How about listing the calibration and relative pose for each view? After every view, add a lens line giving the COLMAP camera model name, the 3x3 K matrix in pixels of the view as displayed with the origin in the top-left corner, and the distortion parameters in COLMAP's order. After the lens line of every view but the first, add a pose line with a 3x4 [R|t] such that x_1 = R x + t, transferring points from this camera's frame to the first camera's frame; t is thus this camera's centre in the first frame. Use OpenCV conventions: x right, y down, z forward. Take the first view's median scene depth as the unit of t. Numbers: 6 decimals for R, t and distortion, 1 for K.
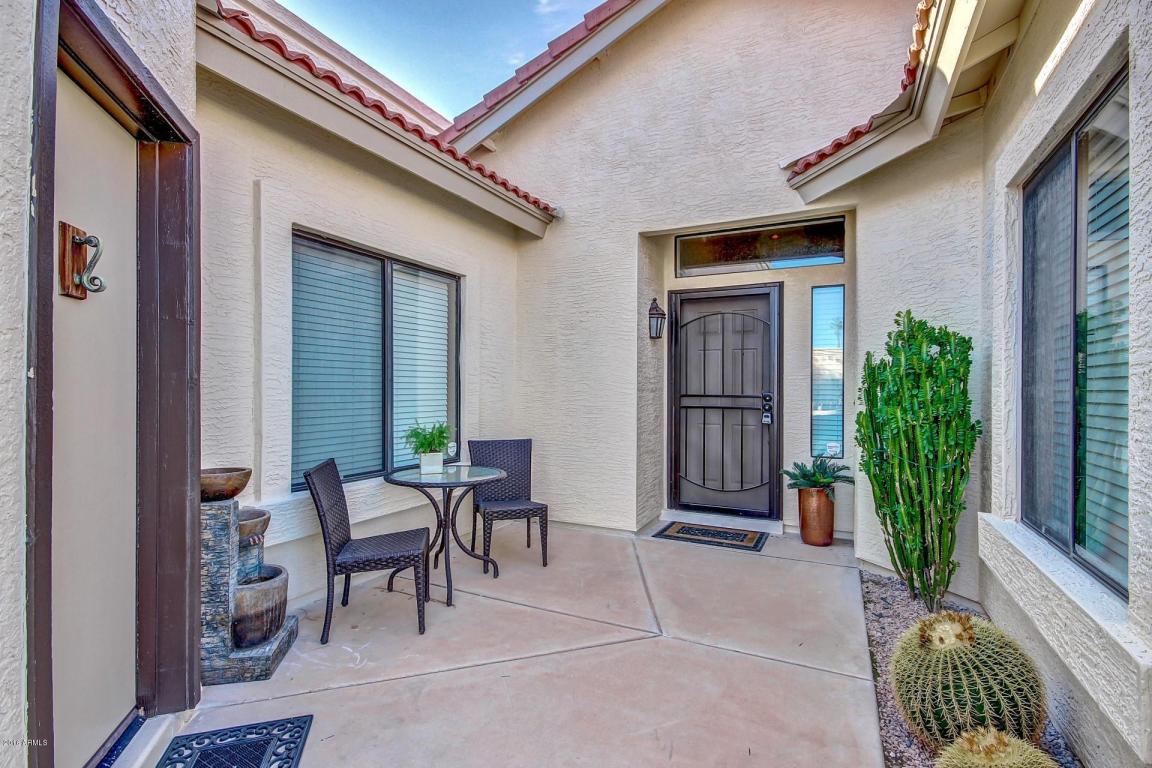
lens RADIAL K [[550.0, 0, 579.3], [0, 550.0, 390.0], [0, 0, 1]] dist [0.003979, 0.000984]
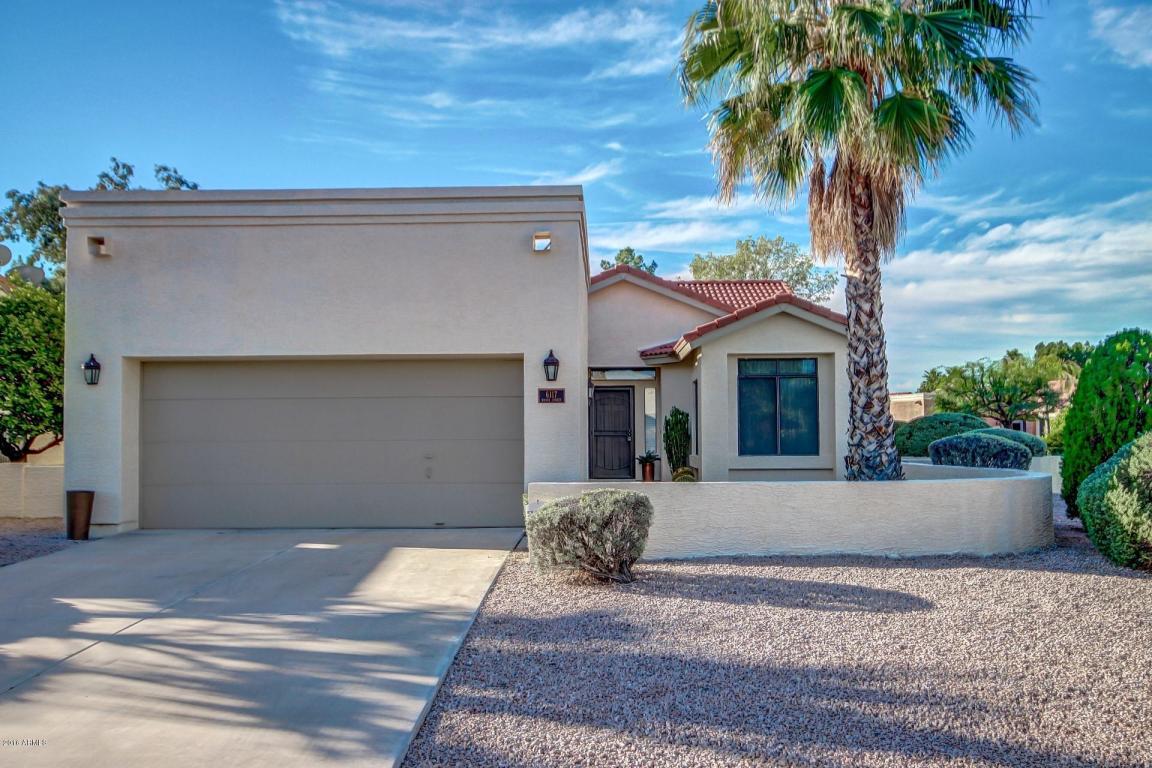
lens RADIAL K [[1070.9, 0, 576.0], [0, 1070.9, 384.0], [0, 0, 1]] dist [0.014882, 0.007492]
pose [[0.910521, 0.006985, 0.413403, -2.021529], [0.011495, 0.999043, -0.042196, 0.005809], [-0.413302, 0.043172, 0.909570, -3.574174]]
